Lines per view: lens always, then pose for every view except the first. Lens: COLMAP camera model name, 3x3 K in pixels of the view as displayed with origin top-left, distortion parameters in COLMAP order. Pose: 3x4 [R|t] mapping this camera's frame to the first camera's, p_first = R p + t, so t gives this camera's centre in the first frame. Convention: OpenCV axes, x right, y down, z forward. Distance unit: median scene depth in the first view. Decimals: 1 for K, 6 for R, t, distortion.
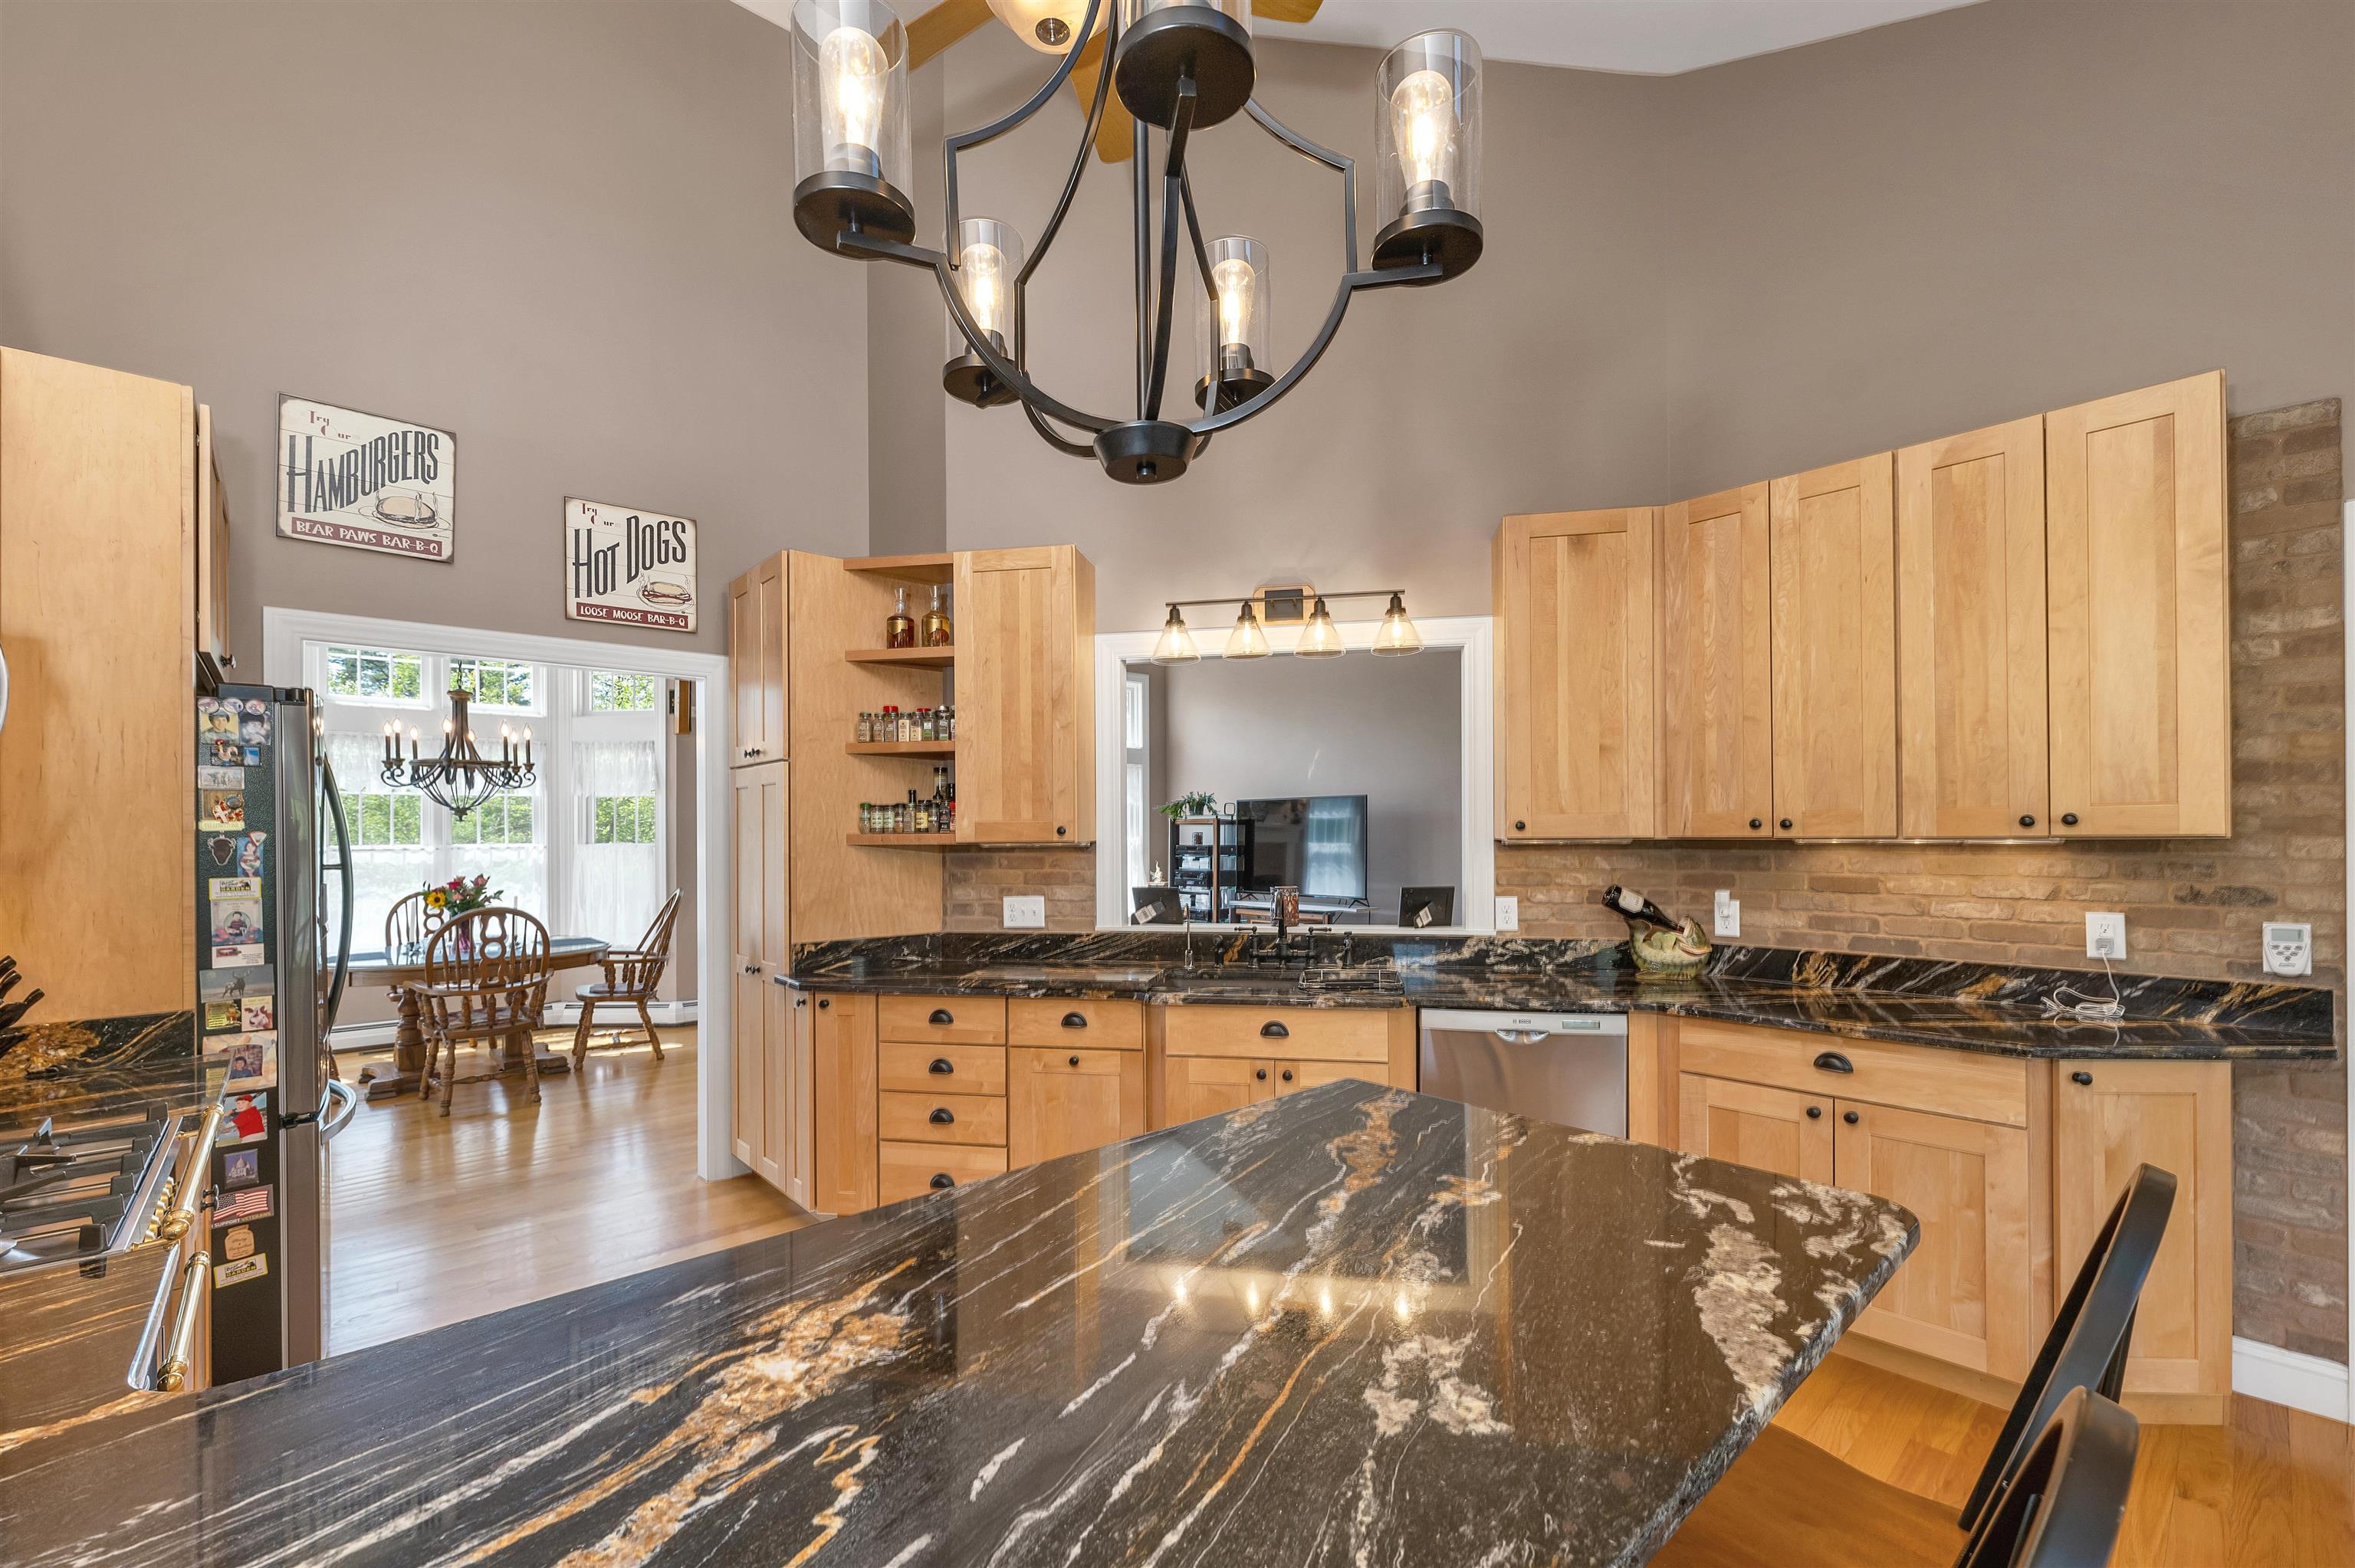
lens RADIAL K [[973.0, 0, 1168.2], [0, 973.0, 833.0], [0, 0, 1]] dist [-0.000381, -0.001131]
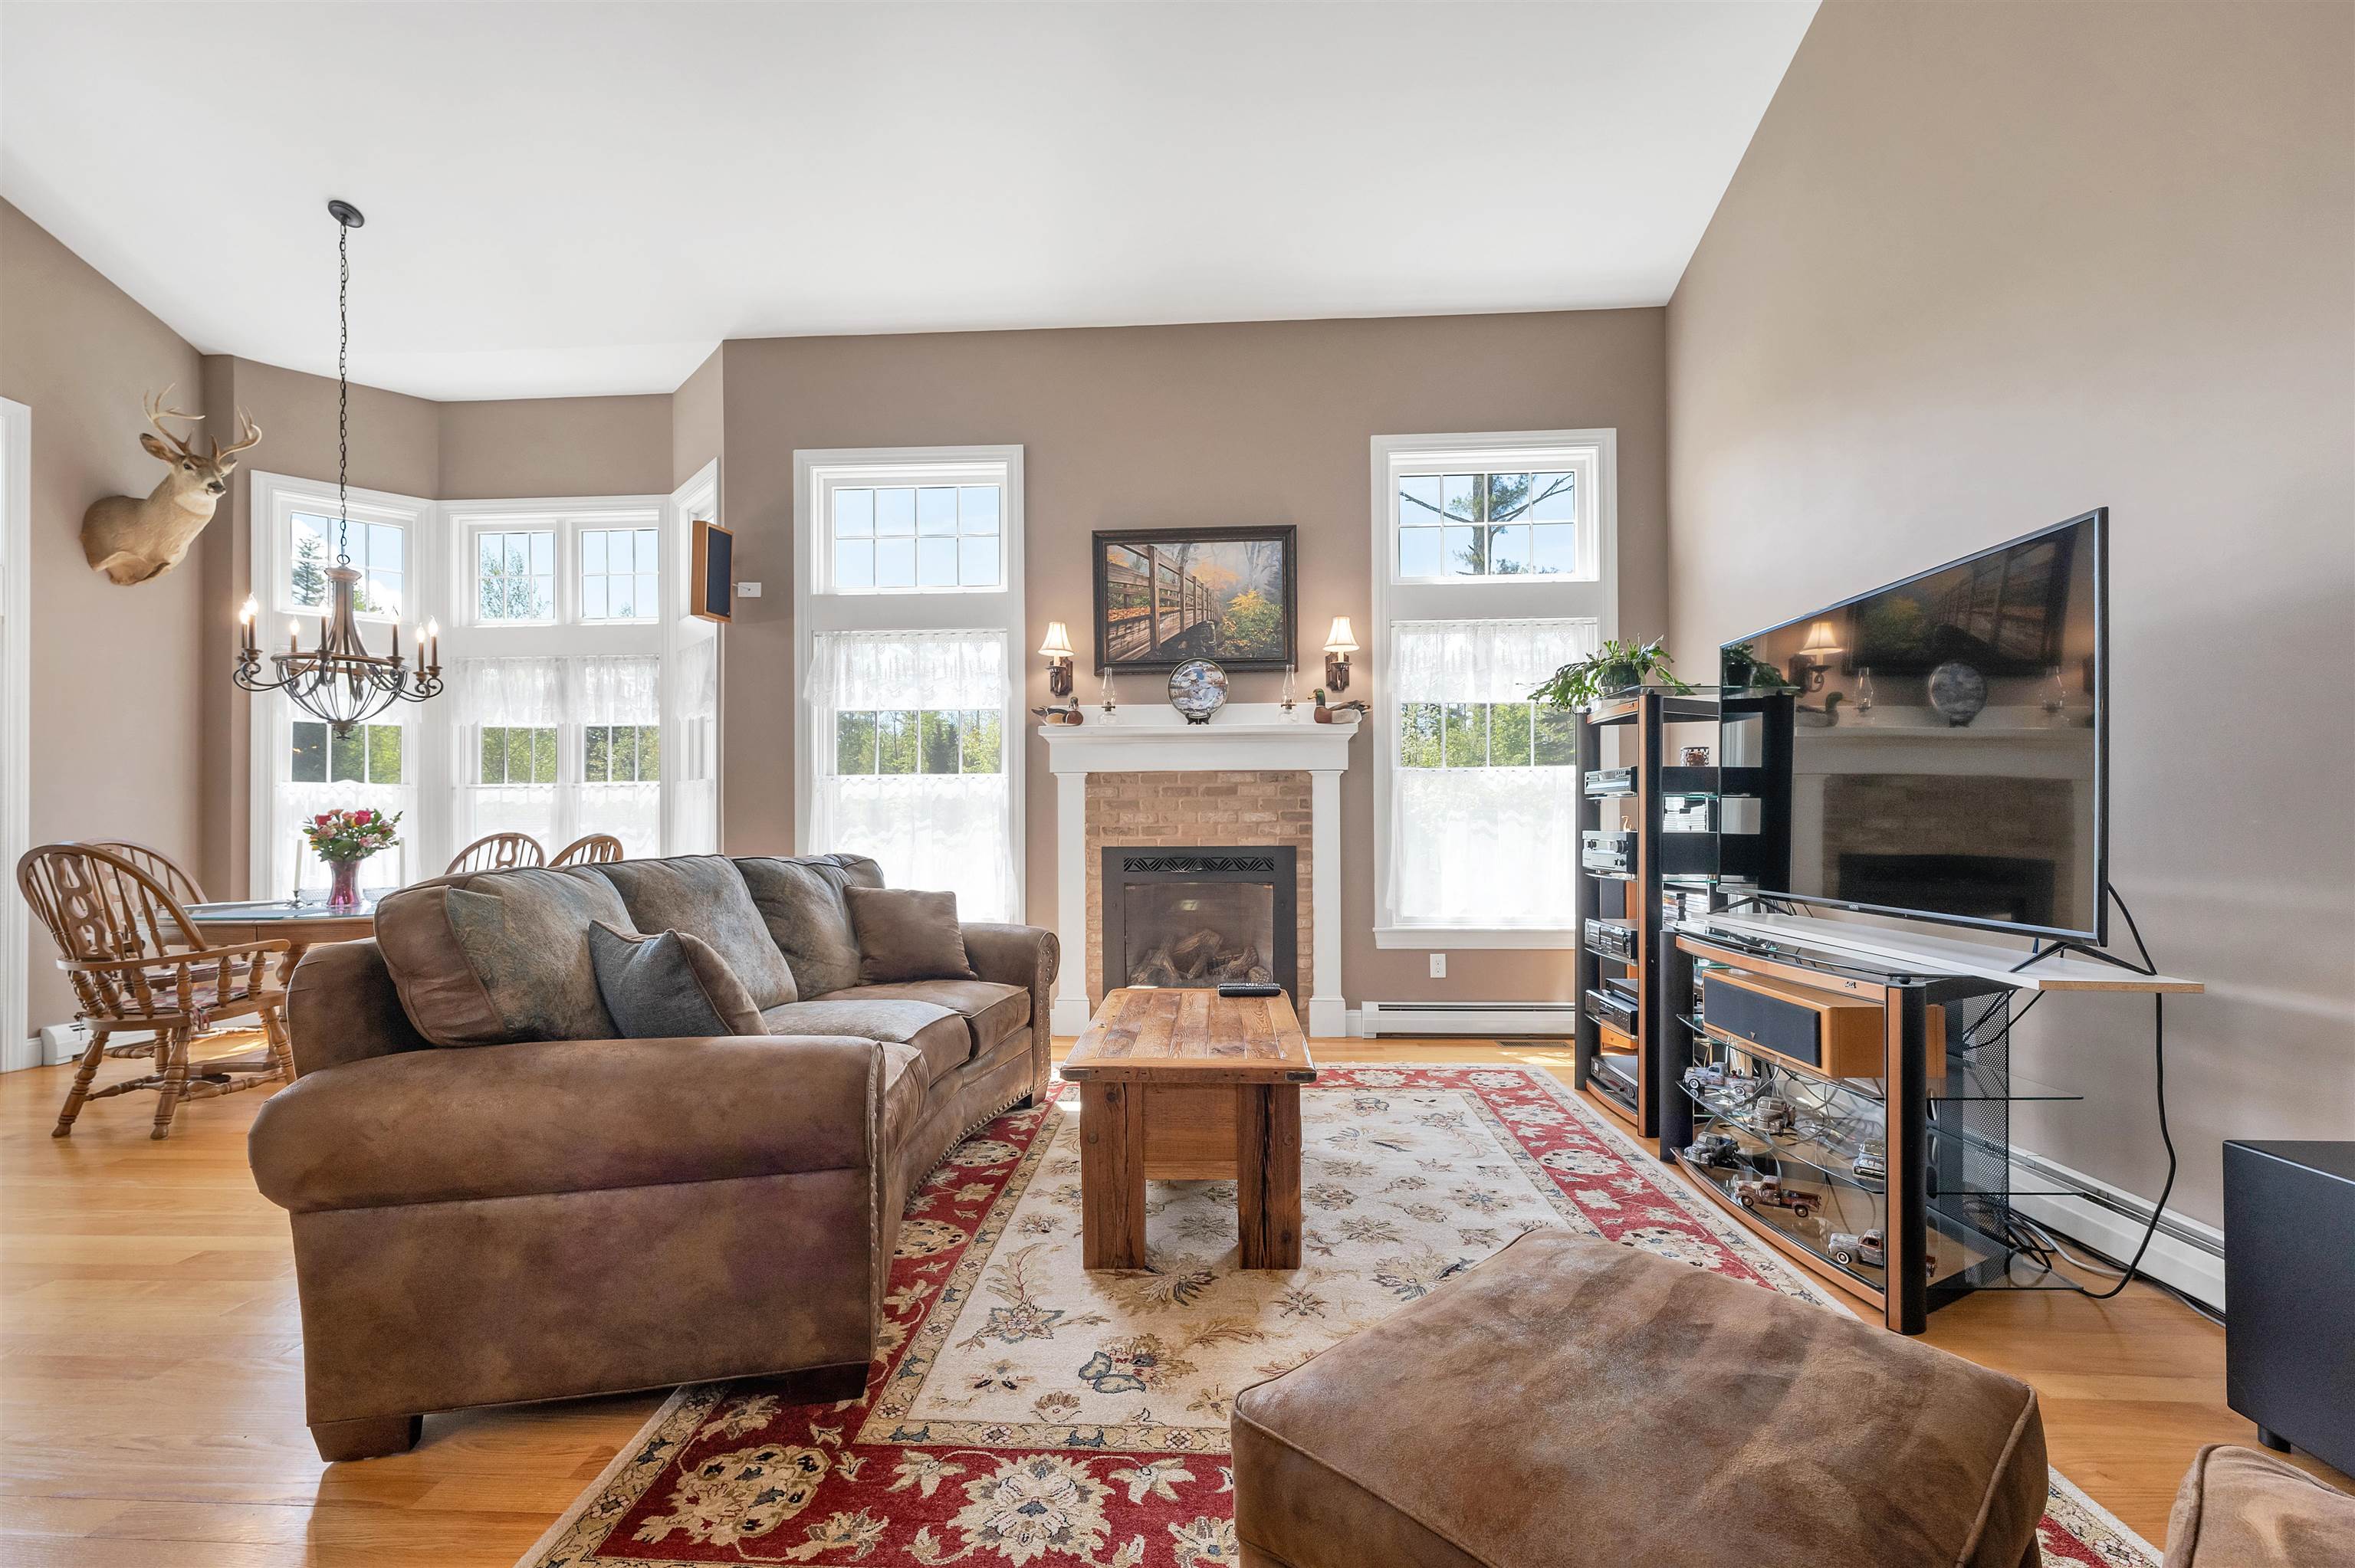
lens RADIAL K [[963.8, 0, 1175.7], [0, 963.8, 818.9], [0, 0, 1]] dist [0.001035, 0.000002]
pose [[0.710653, -0.000604, -0.703542, 0.593256], [0.001211, 0.999999, 0.000365, 0.109920], [0.703541, -0.001111, 0.710654, 1.933955]]
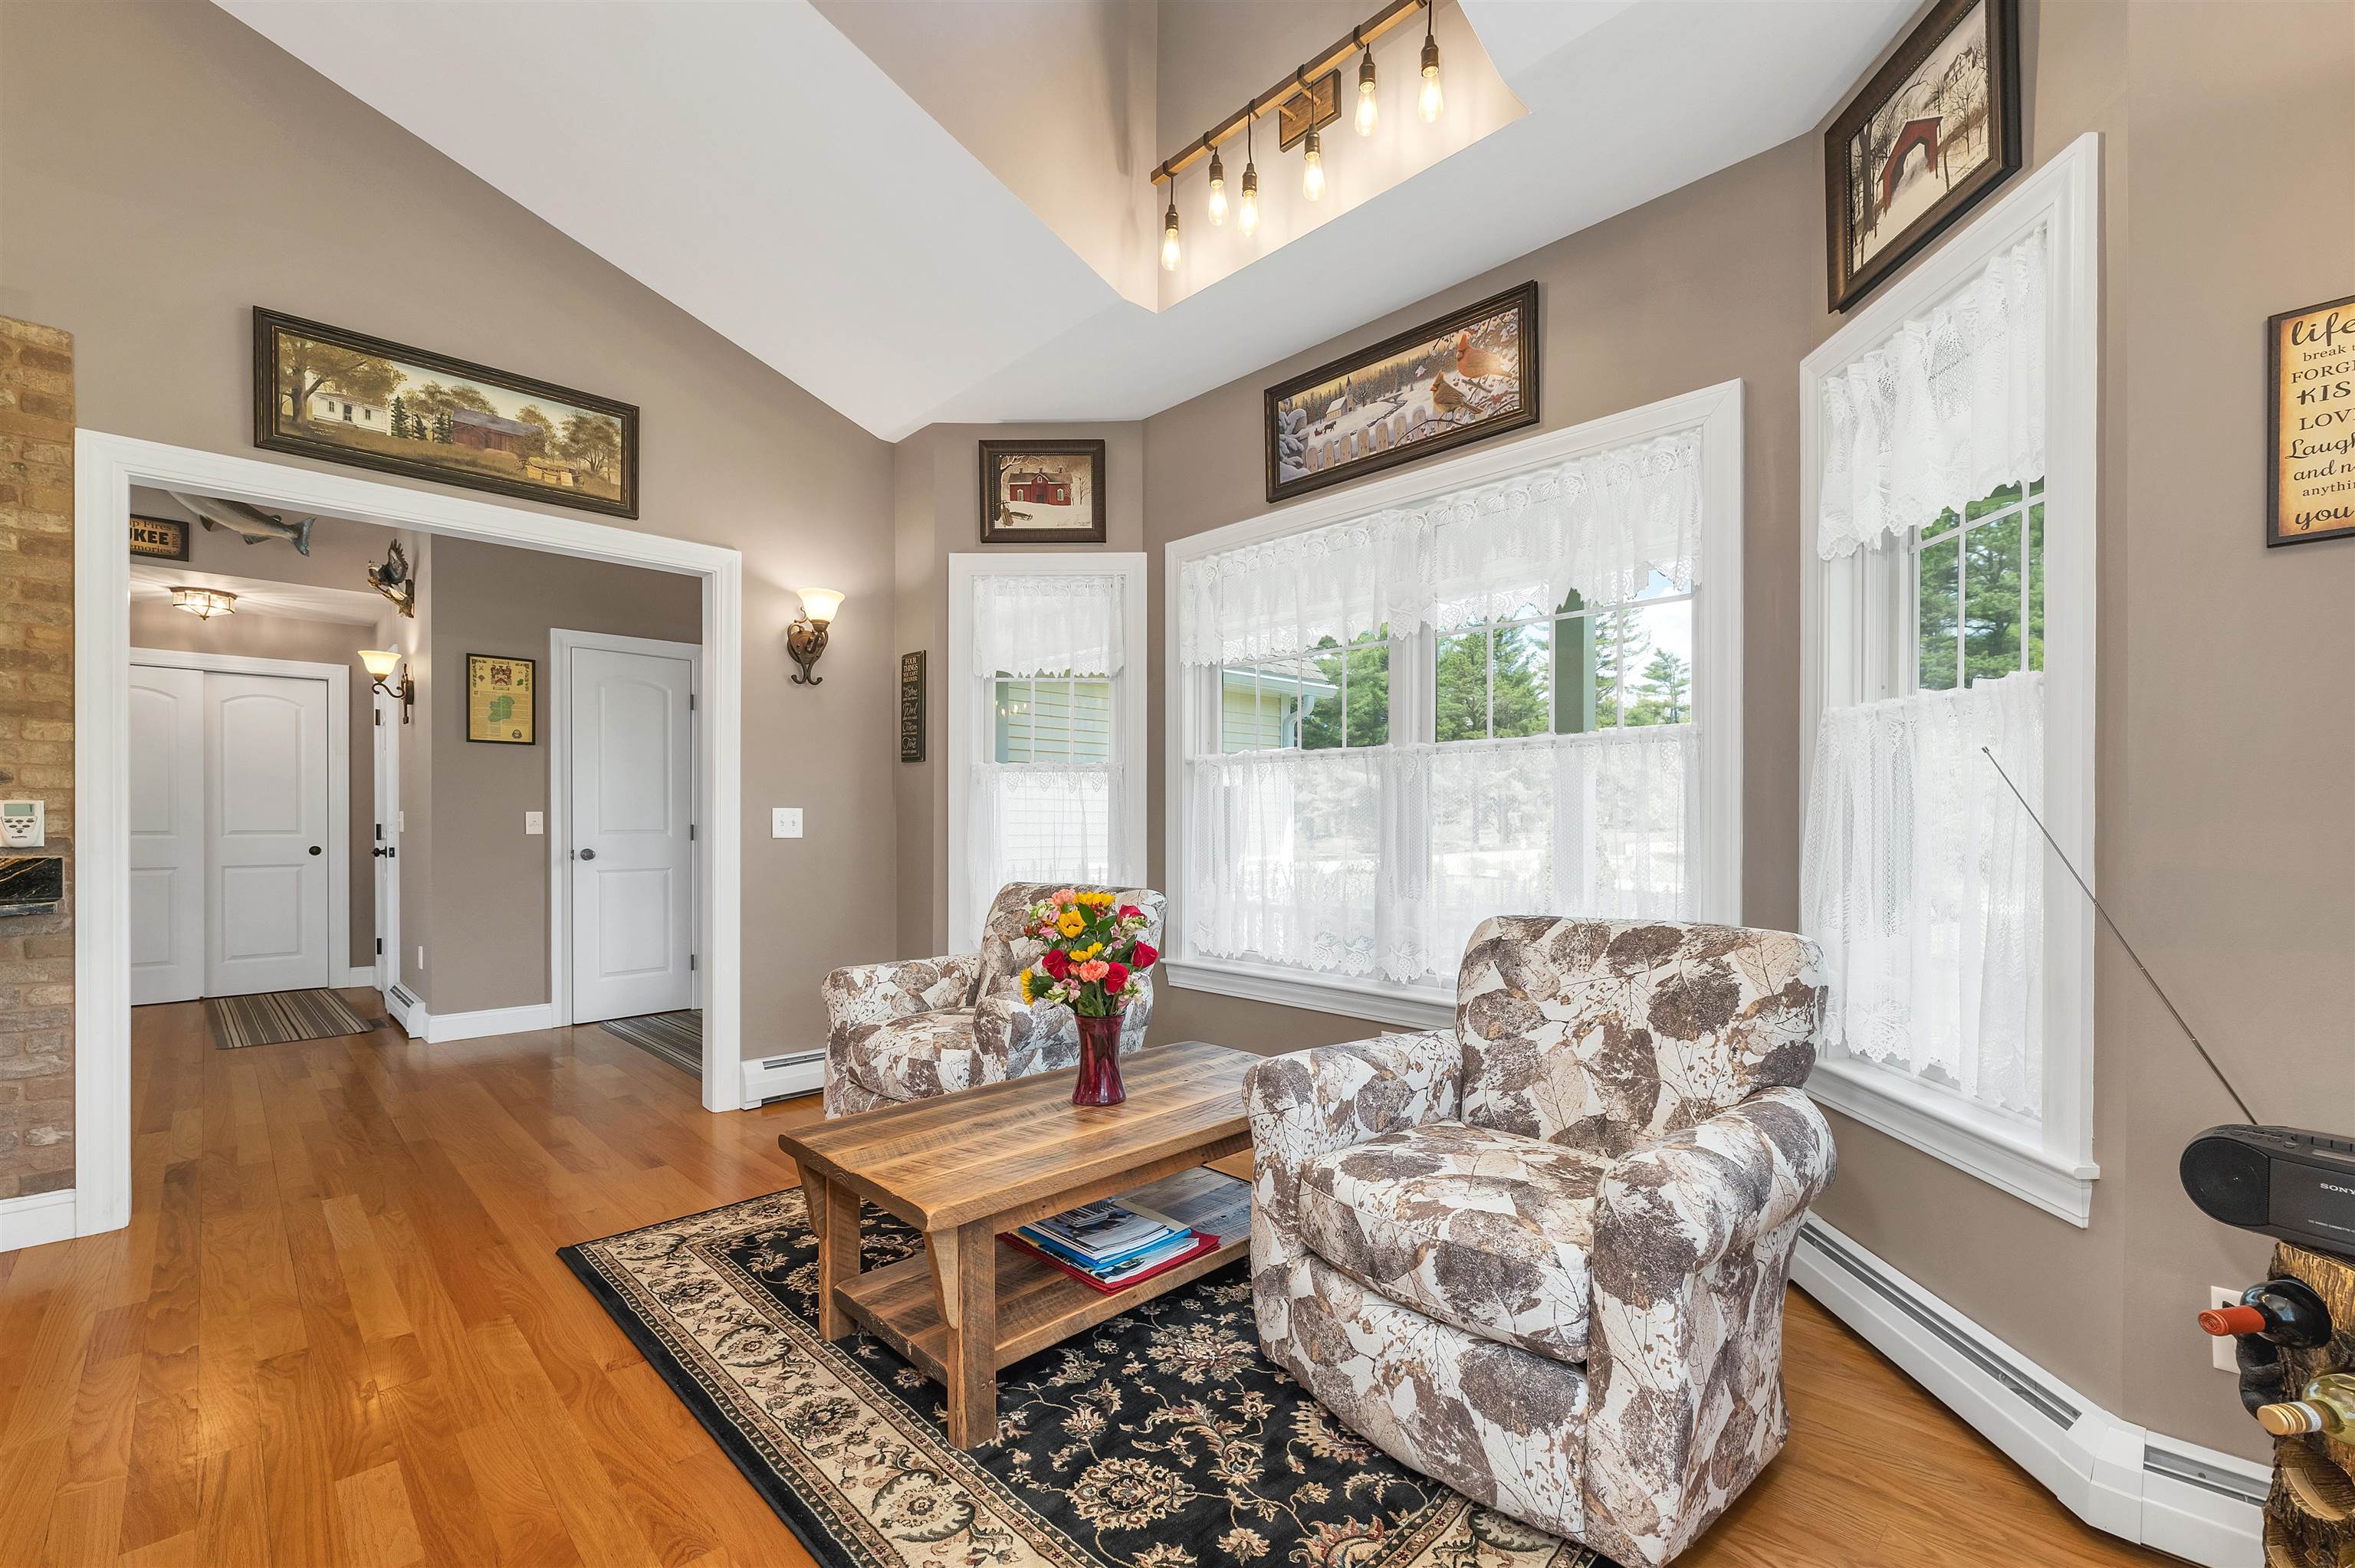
lens RADIAL K [[993.8, 0, 1178.3], [0, 993.8, 825.8], [0, 0, 1]] dist [0.001022, -0.000063]
pose [[-0.043199, 0.003579, 0.999060, -0.003954], [0.001123, 0.999993, -0.003534, 0.104851], [-0.999066, 0.000970, -0.043203, -0.192332]]
